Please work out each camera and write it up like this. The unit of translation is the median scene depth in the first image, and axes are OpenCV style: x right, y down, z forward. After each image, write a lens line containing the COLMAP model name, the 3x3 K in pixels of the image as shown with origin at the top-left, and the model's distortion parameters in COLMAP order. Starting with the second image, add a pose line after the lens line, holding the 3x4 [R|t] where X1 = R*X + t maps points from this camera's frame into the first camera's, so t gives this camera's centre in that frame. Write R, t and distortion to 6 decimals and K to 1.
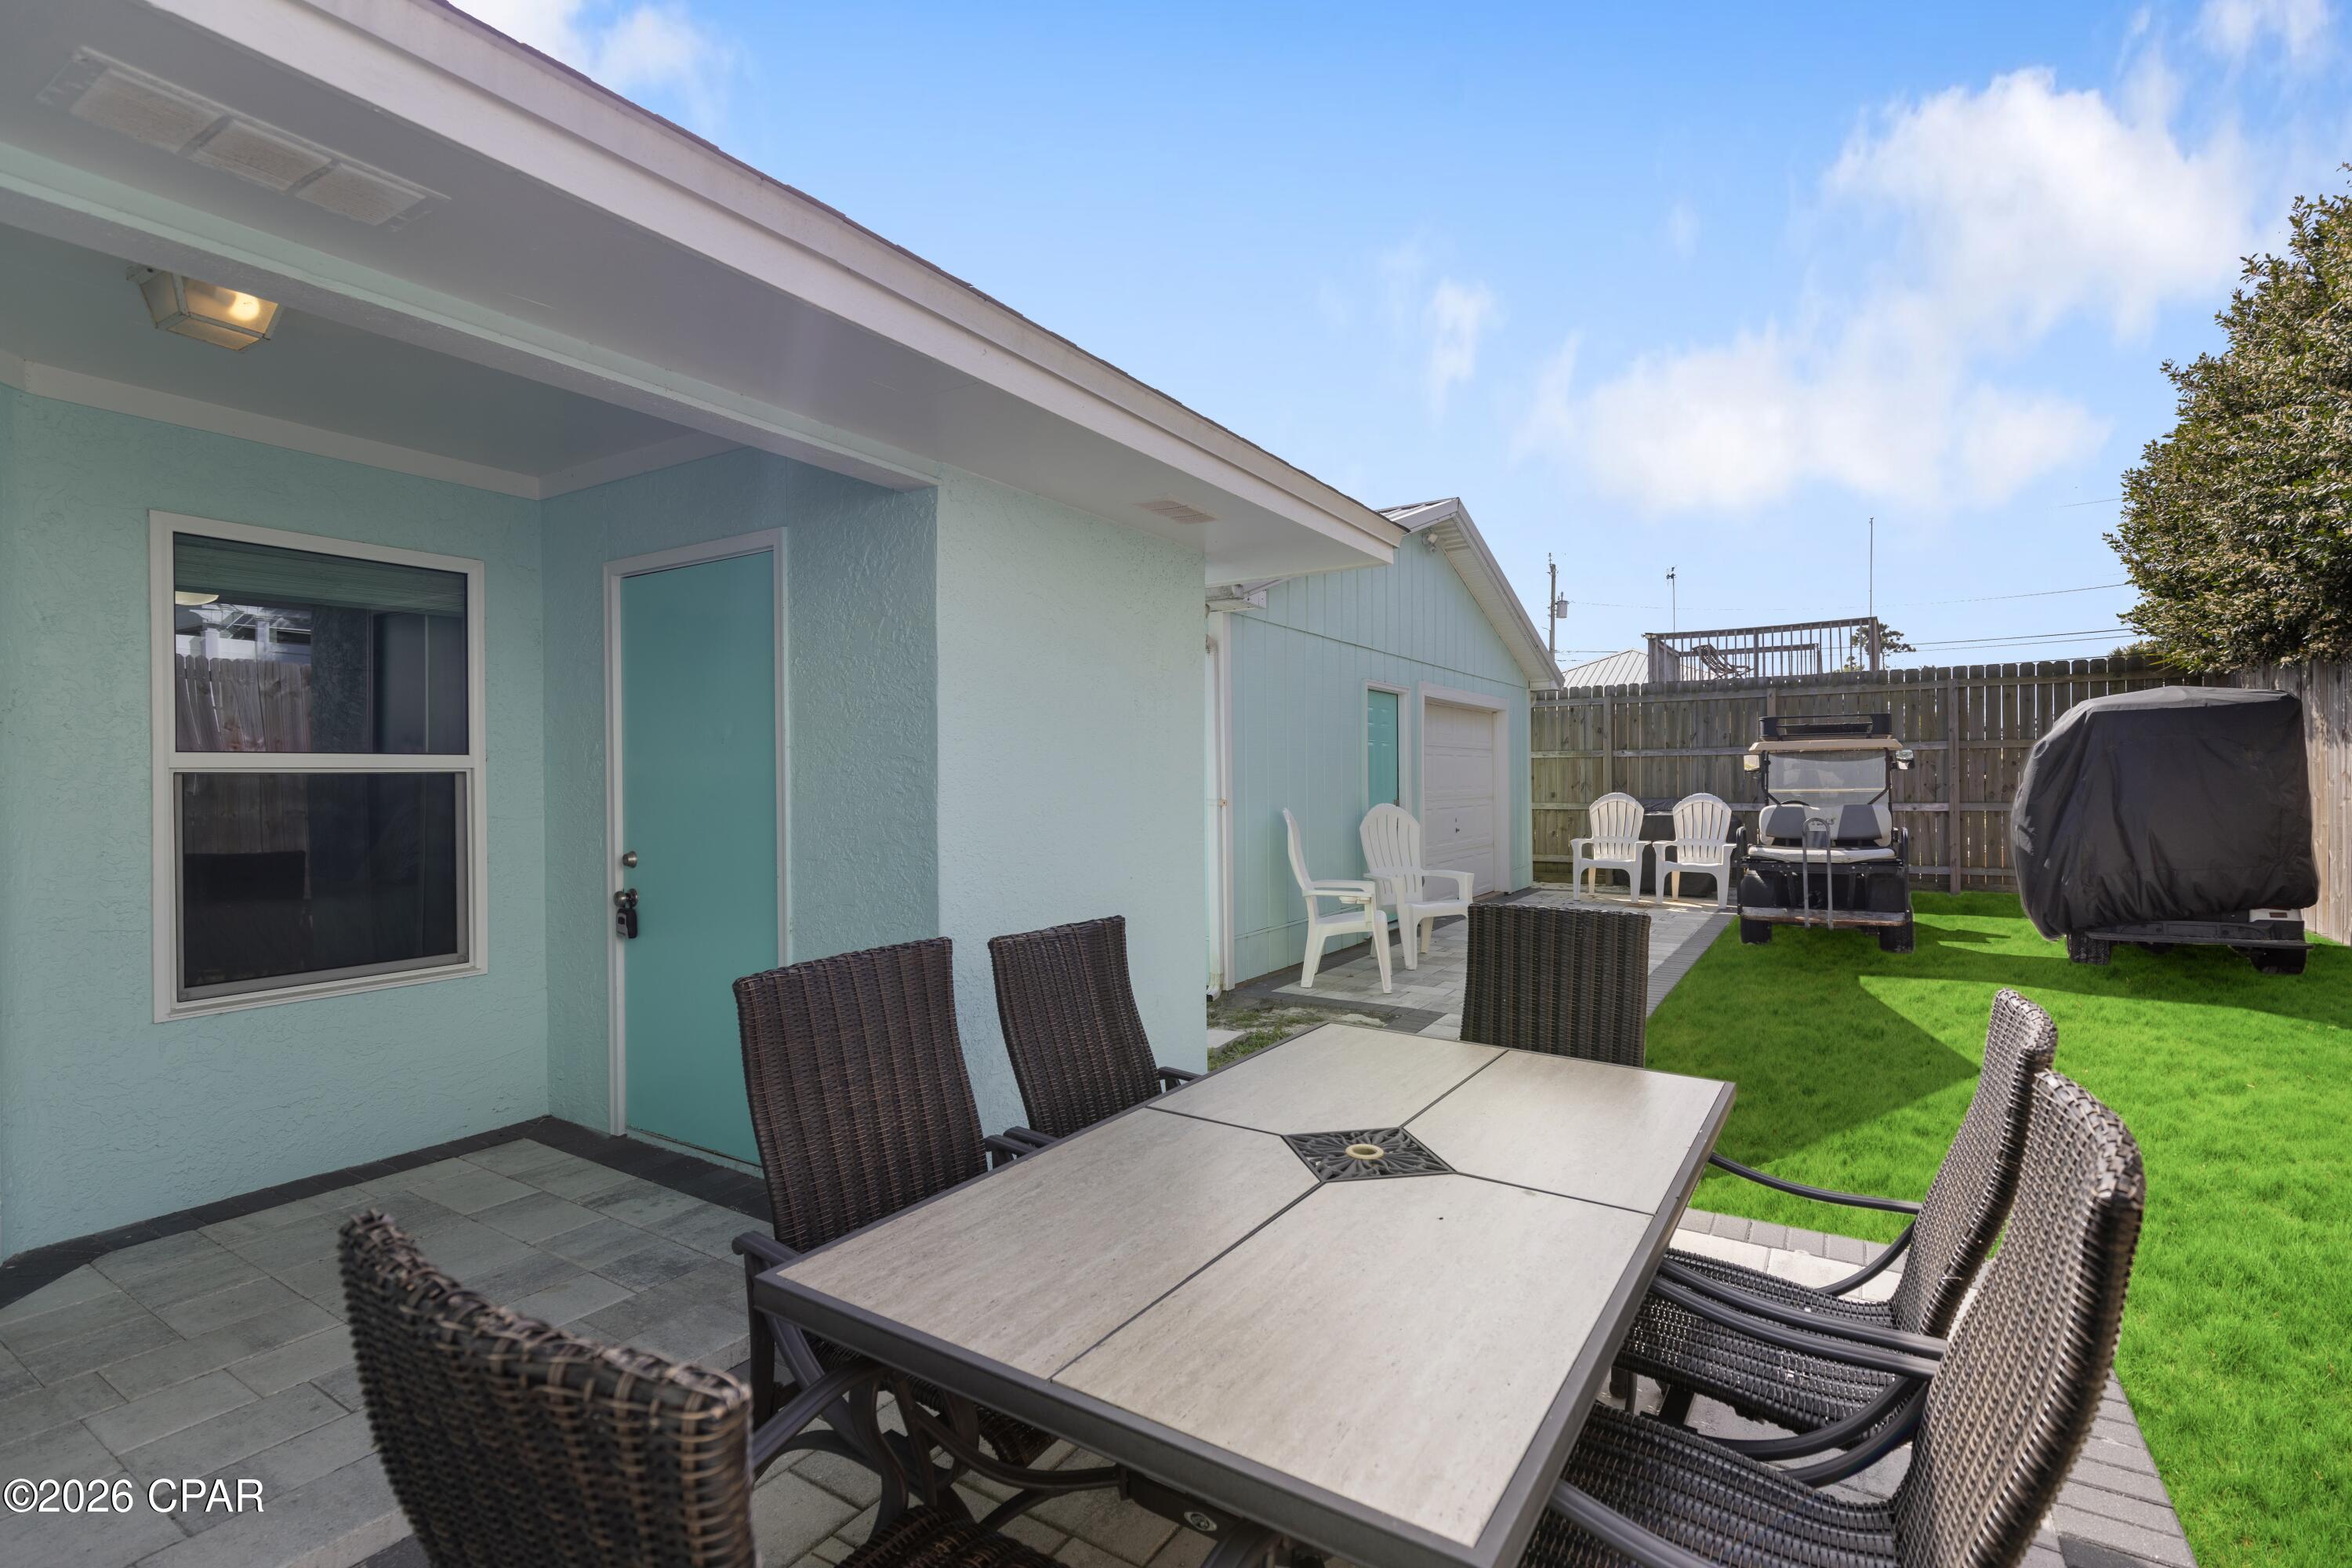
lens RADIAL K [[1076.4, 0, 1179.9], [0, 1076.4, 780.2], [0, 0, 1]] dist [0.003938, -0.001418]
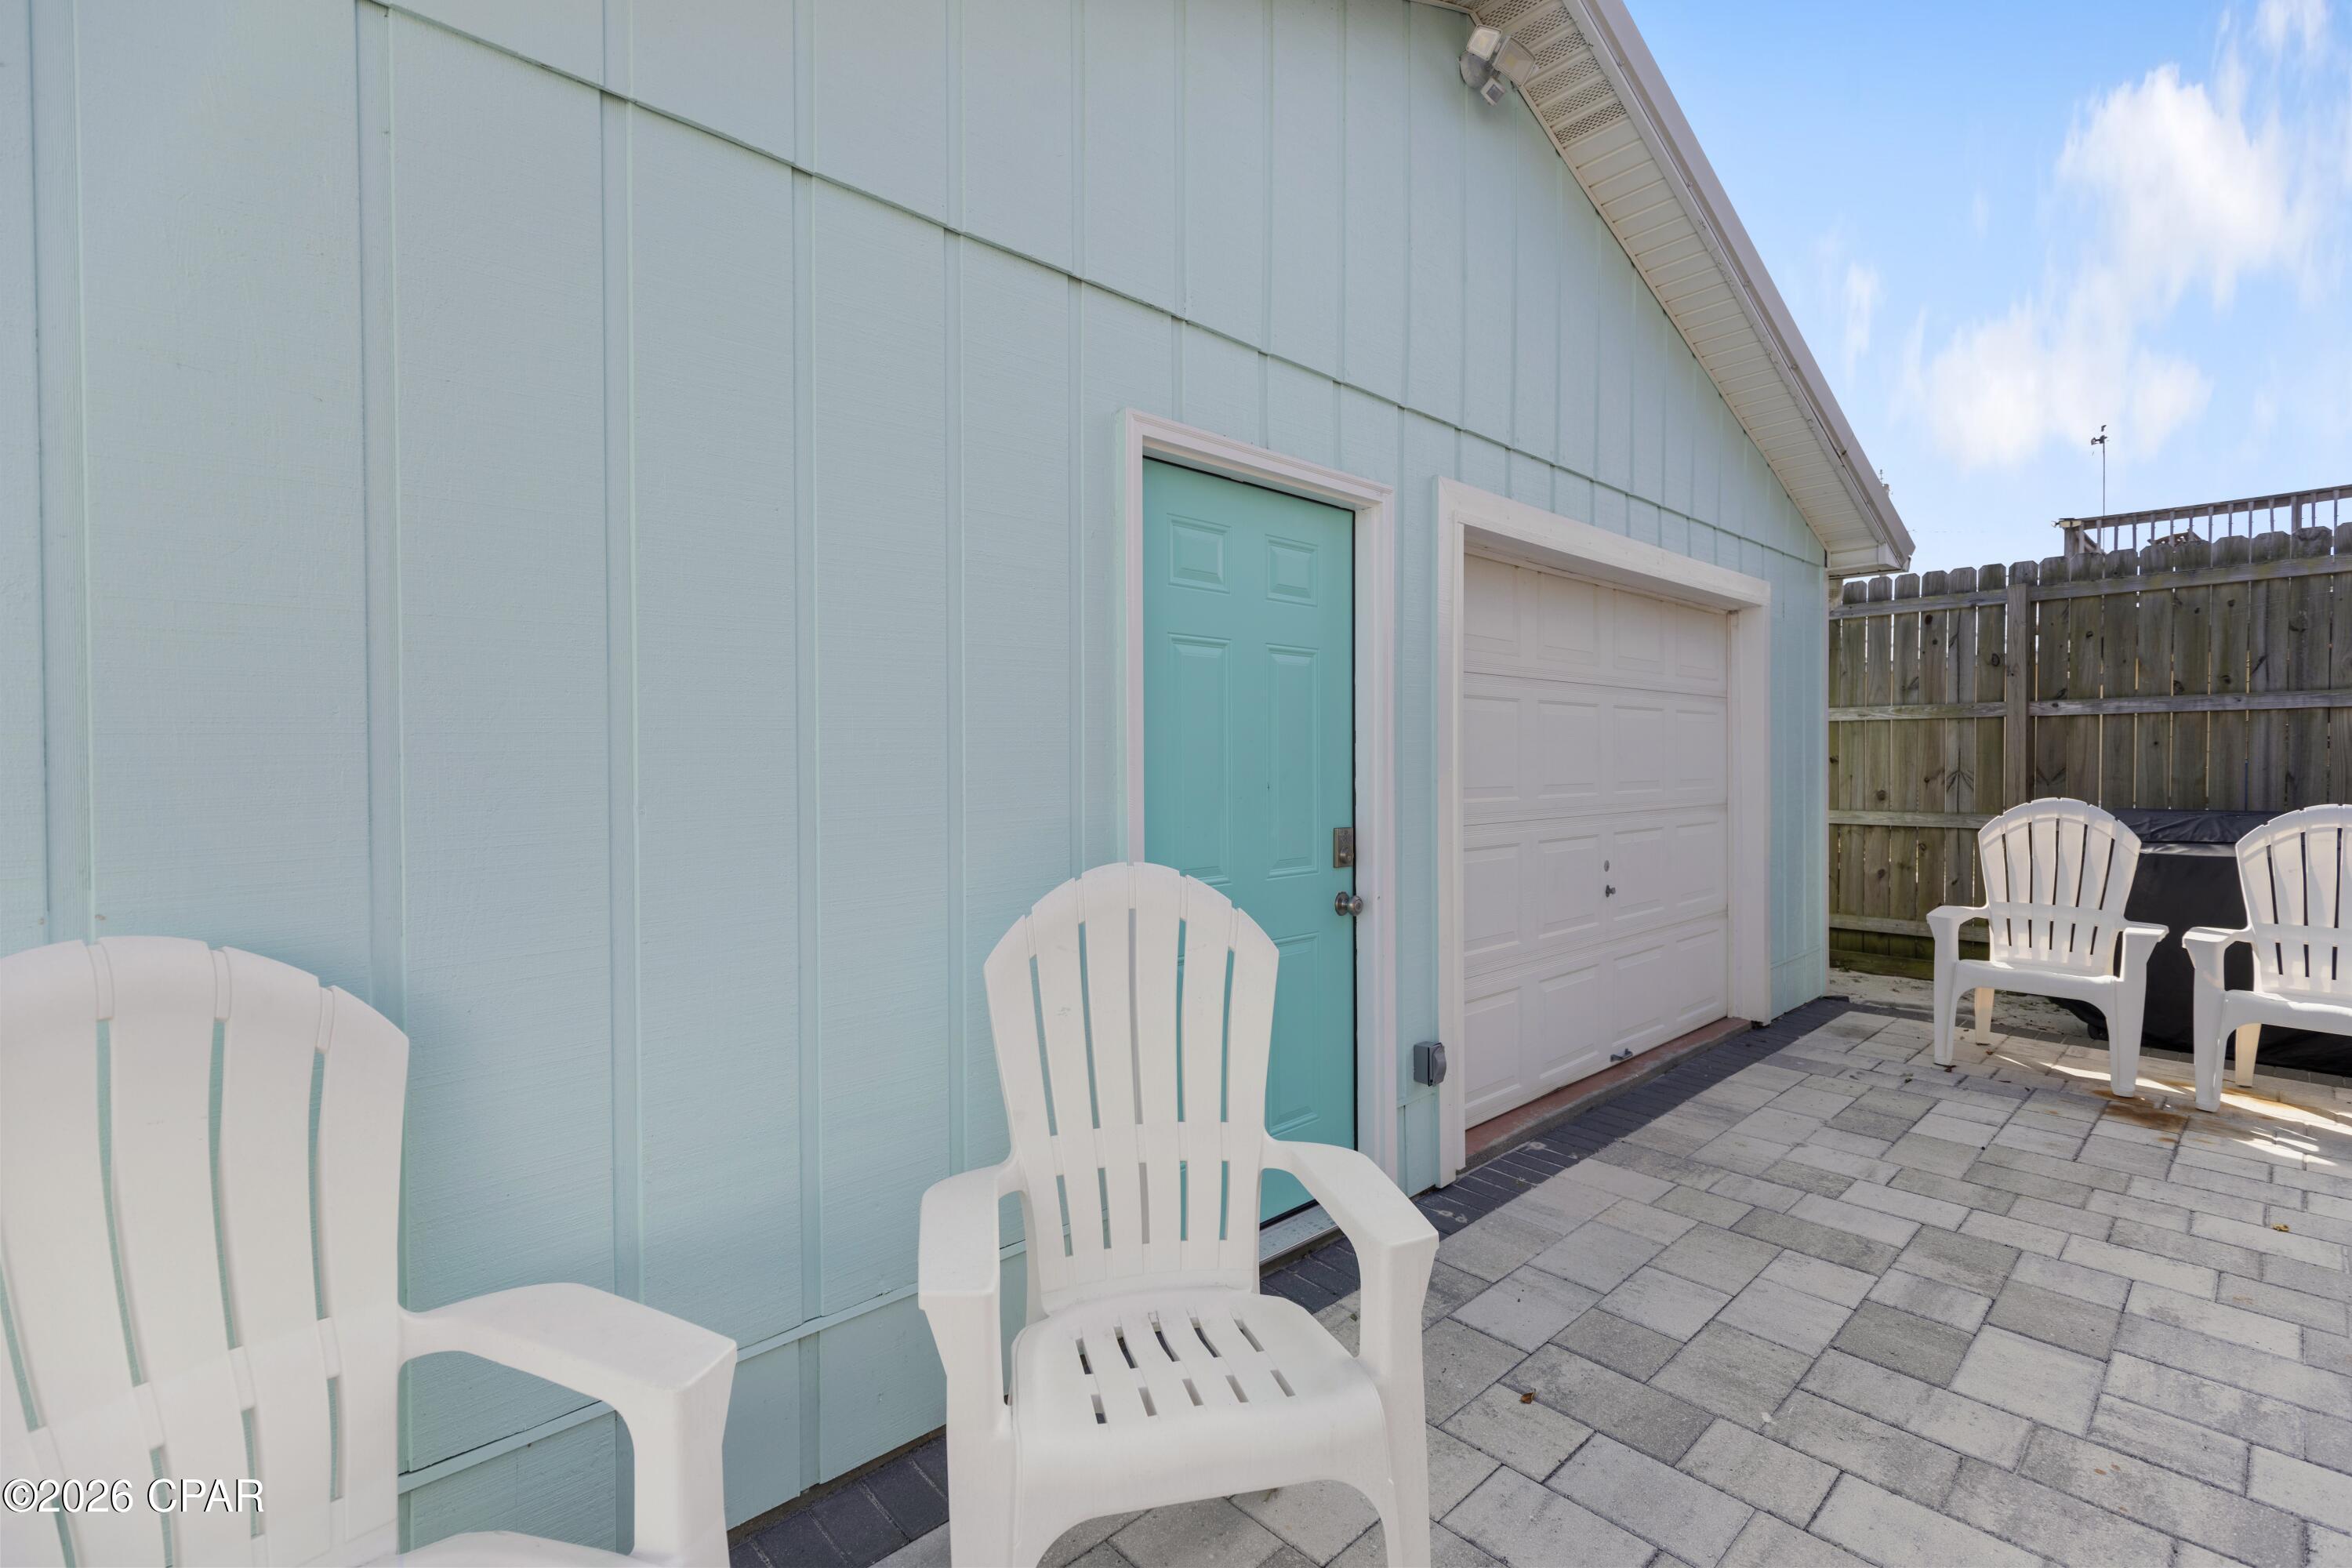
lens RADIAL K [[1076.4, 0, 1166.6], [0, 1076.4, 784.8], [0, 0, 1]] dist [0.003938, -0.001418]
pose [[0.968471, 0.008904, -0.248967, 0.164073], [-0.003504, 0.999749, 0.022124, -0.001066], [0.249101, -0.020554, 0.968259, 0.472838]]
